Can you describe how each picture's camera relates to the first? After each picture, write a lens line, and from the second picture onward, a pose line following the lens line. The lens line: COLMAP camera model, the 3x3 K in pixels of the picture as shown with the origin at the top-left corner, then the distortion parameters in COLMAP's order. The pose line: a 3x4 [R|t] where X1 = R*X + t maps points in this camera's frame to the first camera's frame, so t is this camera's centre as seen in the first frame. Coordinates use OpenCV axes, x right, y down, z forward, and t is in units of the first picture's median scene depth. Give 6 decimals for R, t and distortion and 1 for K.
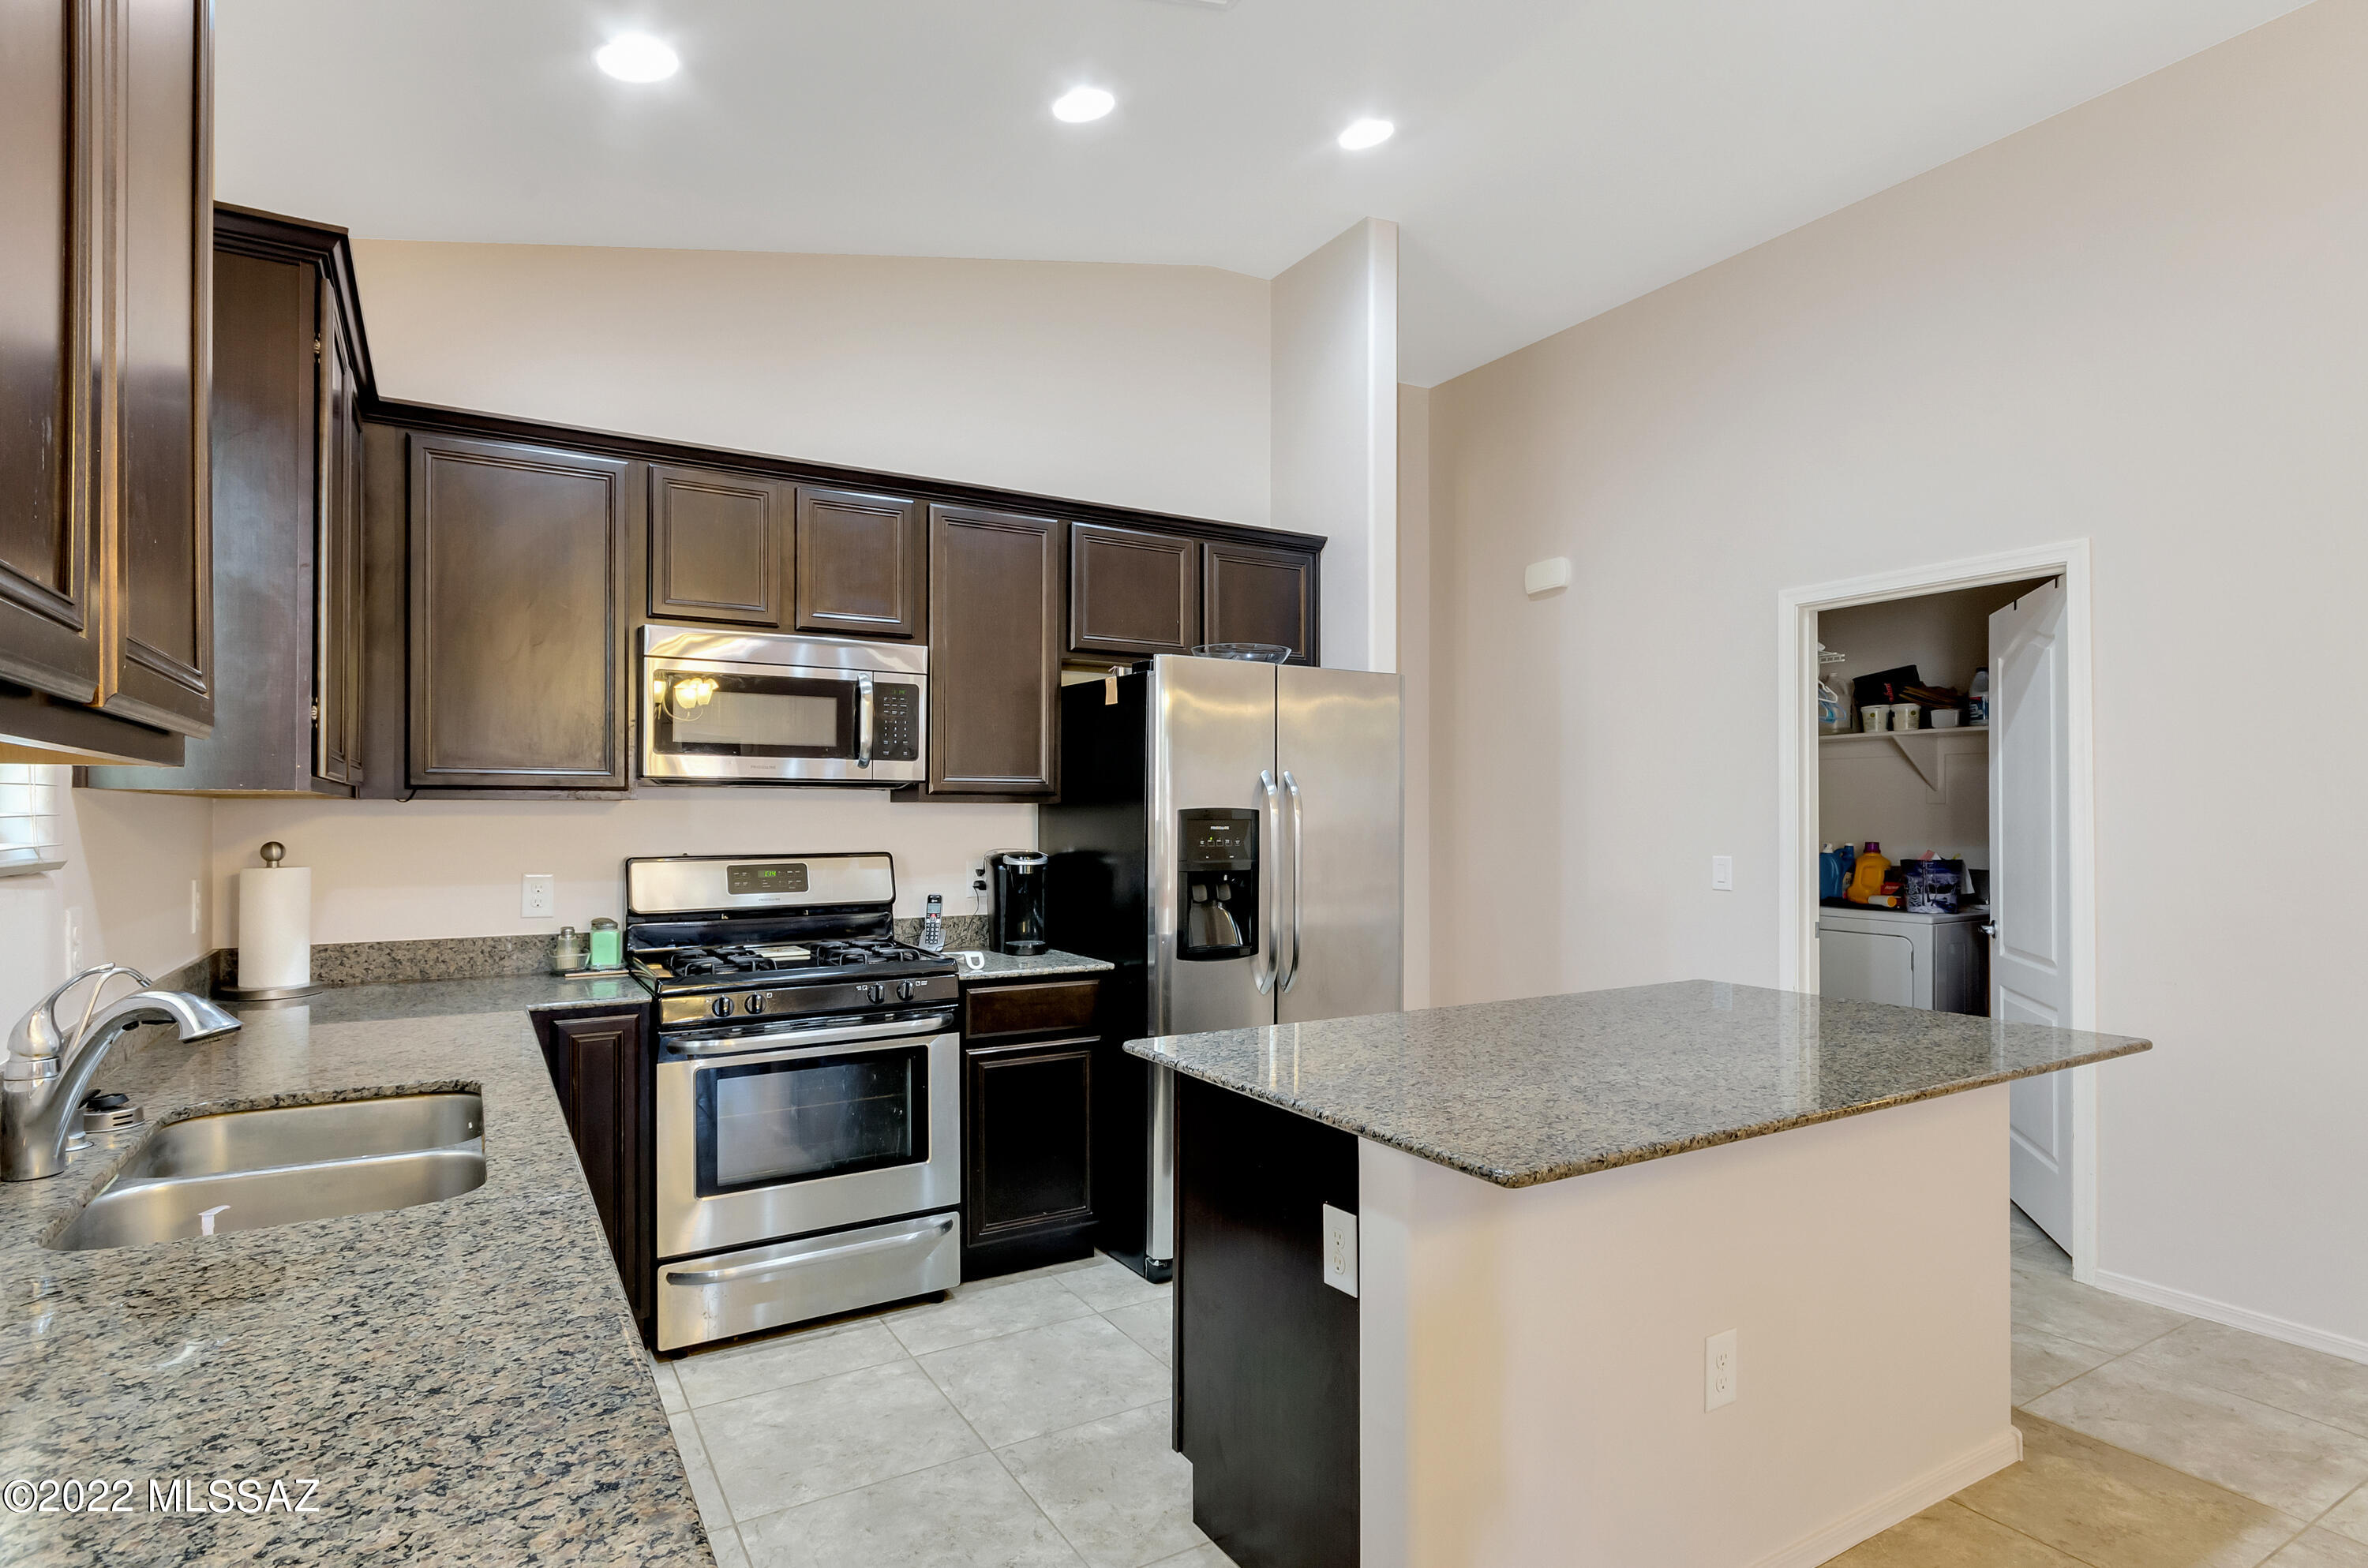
lens RADIAL K [[1209.4, 0, 1182.6], [0, 1209.4, 795.0], [0, 0, 1]] dist [-0.001480, -0.000202]
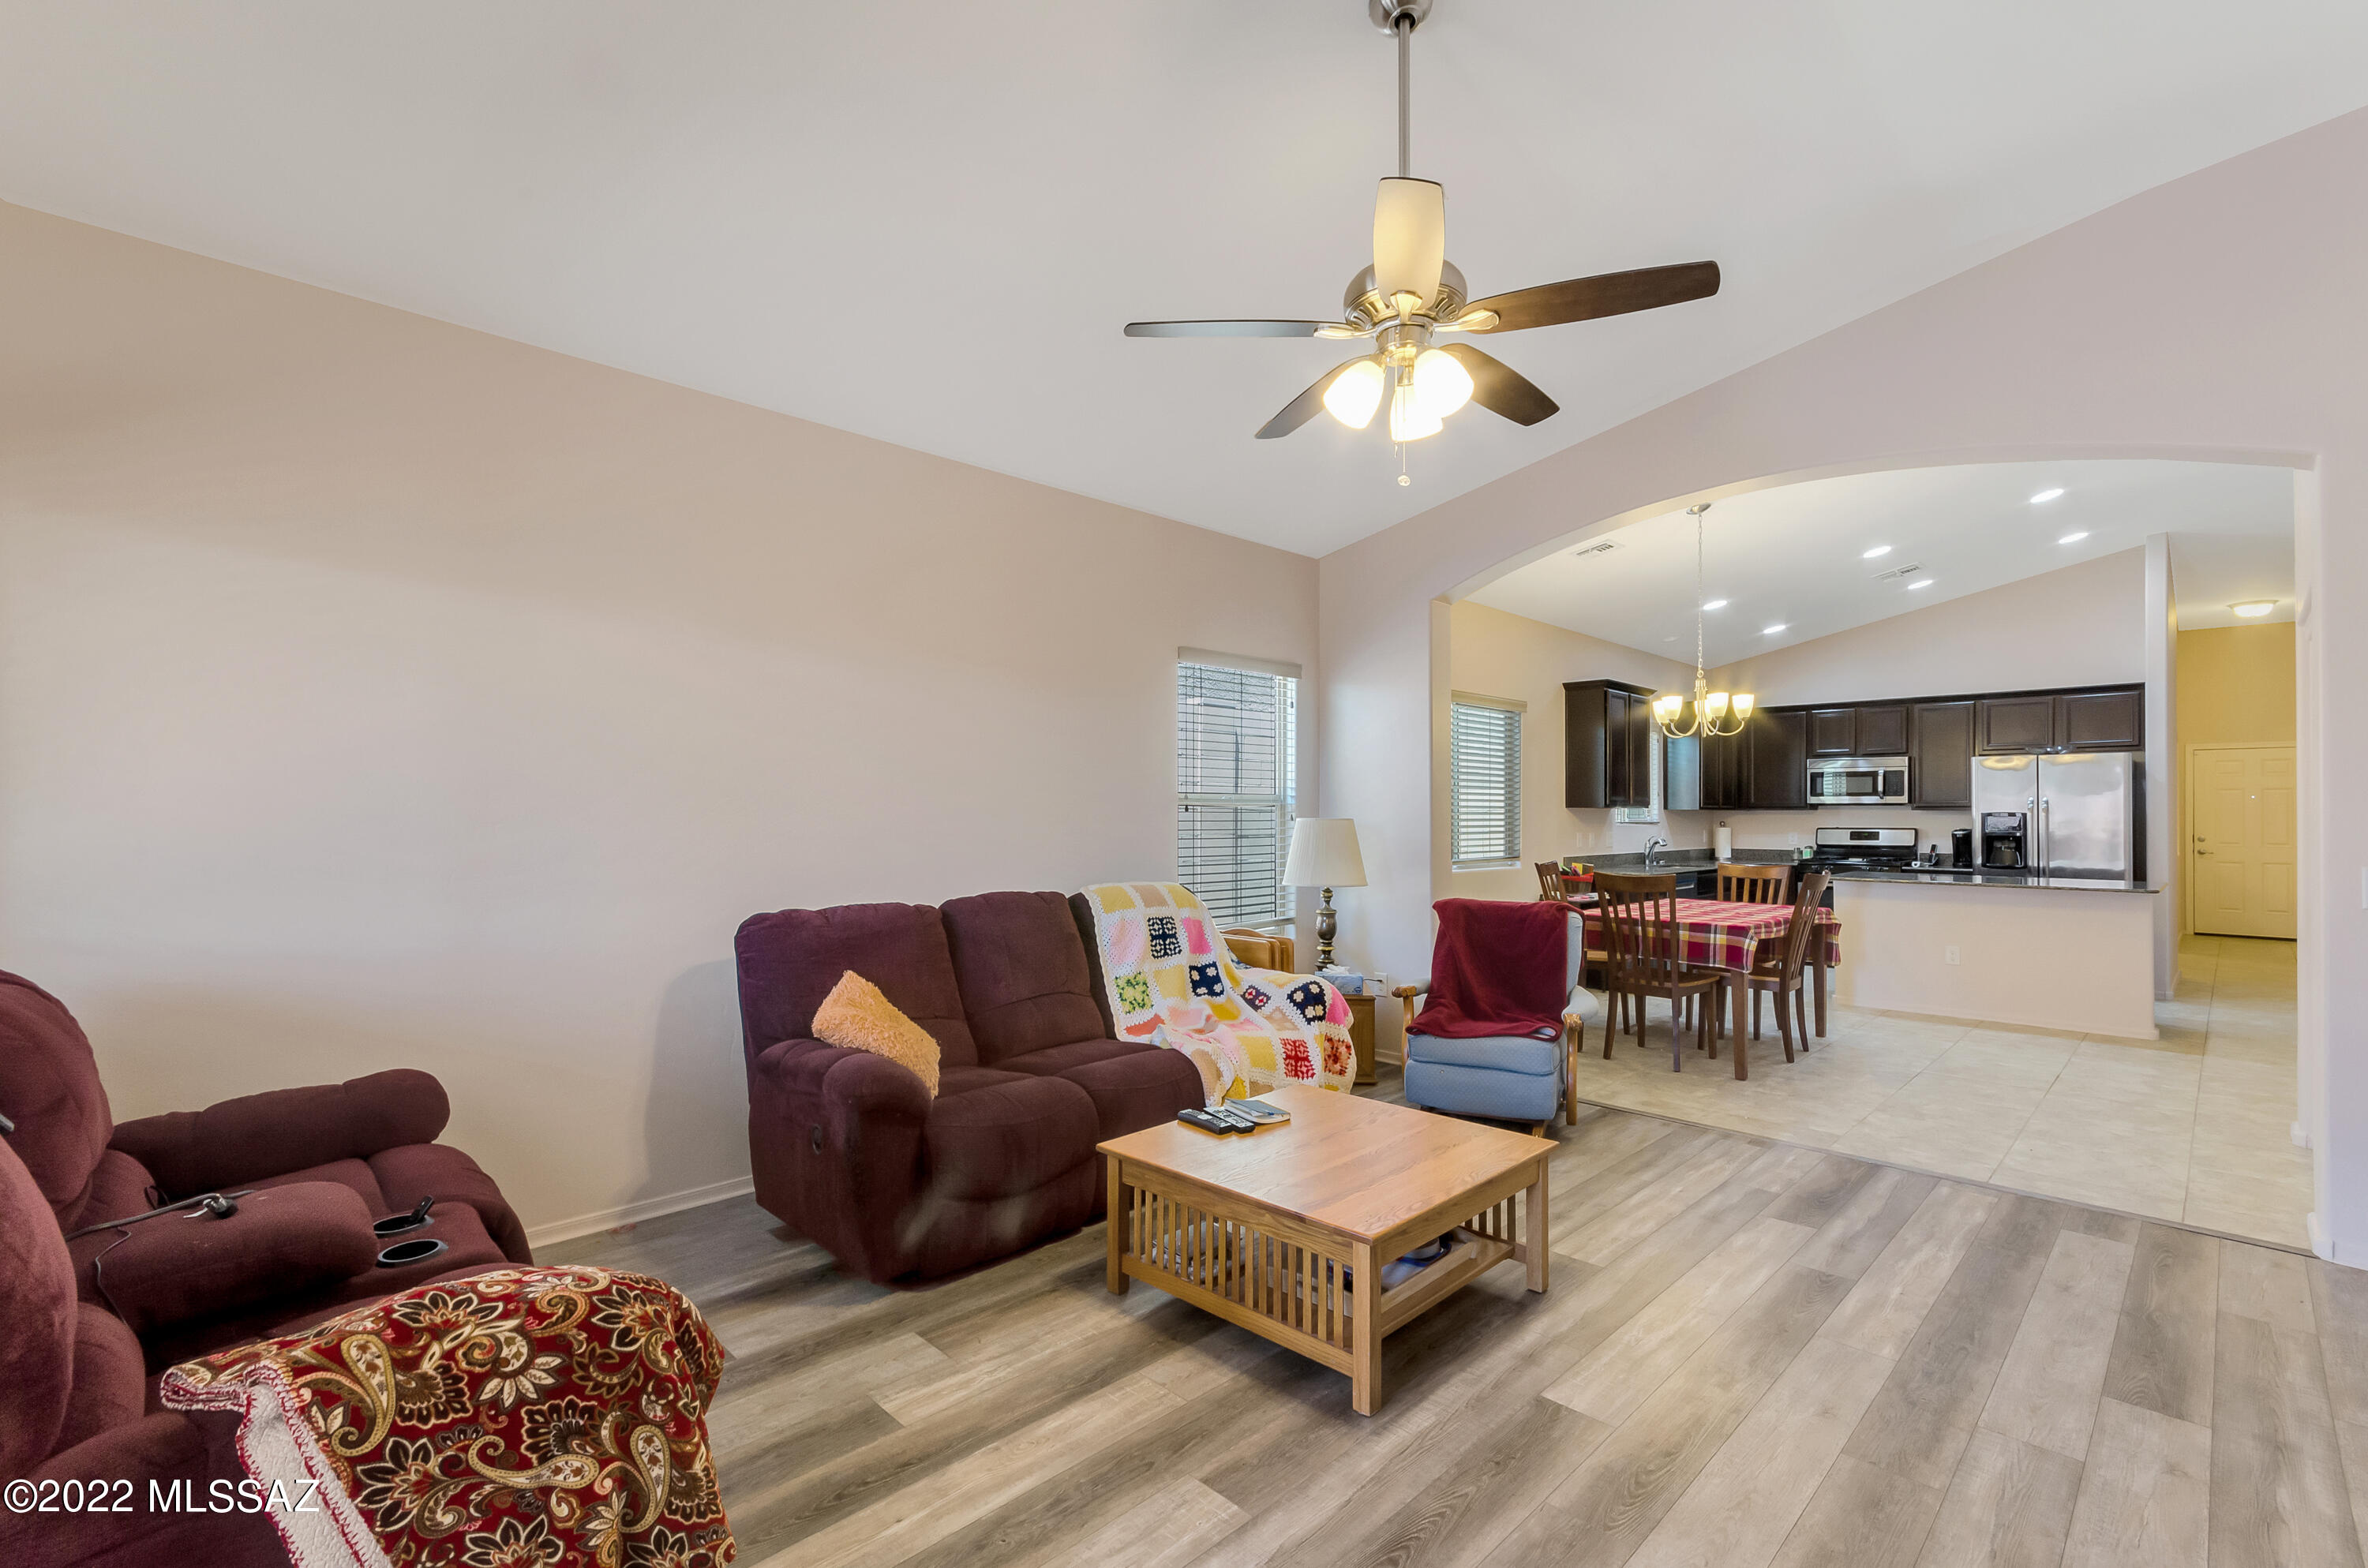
lens RADIAL K [[1055.1, 0, 1179.7], [0, 1055.1, 803.4], [0, 0, 1]] dist [0.000325, -0.000231]
pose [[0.232015, -0.012123, -0.972637, 1.905653], [0.007860, 0.999913, -0.010588, 0.002146], [0.972680, -0.005188, 0.232091, -1.325632]]
